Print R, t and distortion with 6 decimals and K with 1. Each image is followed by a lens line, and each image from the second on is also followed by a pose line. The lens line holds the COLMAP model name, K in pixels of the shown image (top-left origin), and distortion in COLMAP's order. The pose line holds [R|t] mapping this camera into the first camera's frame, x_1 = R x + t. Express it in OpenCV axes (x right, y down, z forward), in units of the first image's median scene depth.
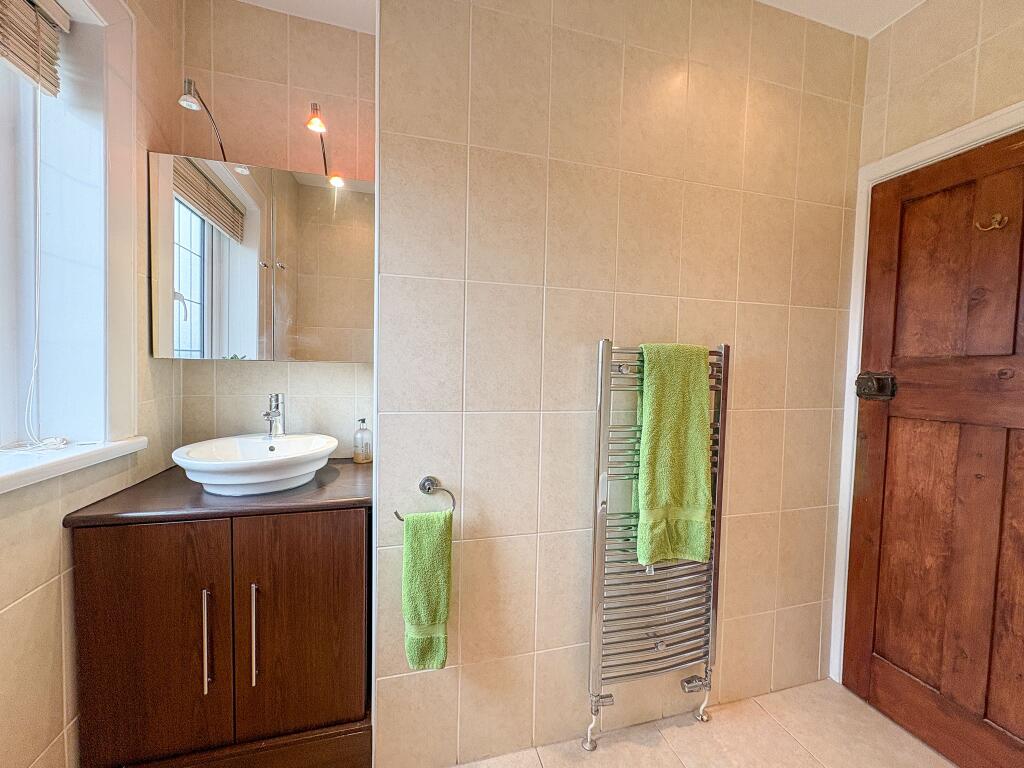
lens RADIAL K [[406.9, 0, 512.7], [0, 406.9, 383.6], [0, 0, 1]] dist [-0.000792, 0.000249]
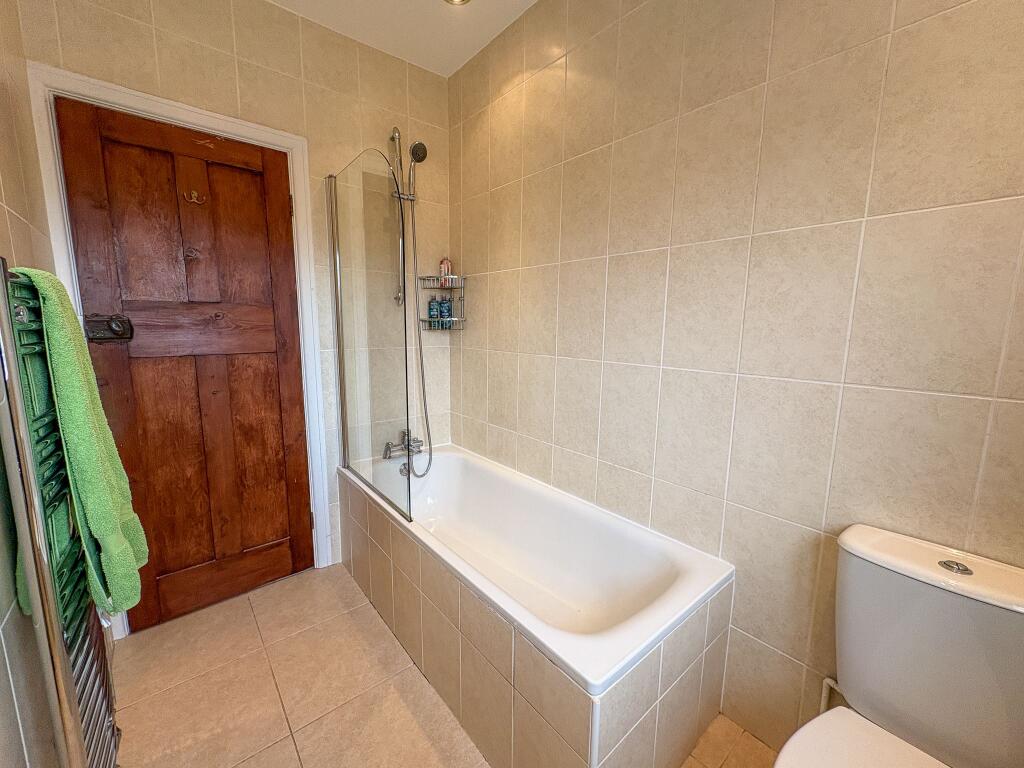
lens RADIAL K [[406.9, 0, 512.7], [0, 406.9, 383.6], [0, 0, 1]] dist [-0.000792, 0.000249]
pose [[-0.417909, -0.159633, 0.894354, -0.425786], [0.016483, 0.982947, 0.183148, -0.030294], [-0.908339, 0.091281, -0.408151, 0.578155]]
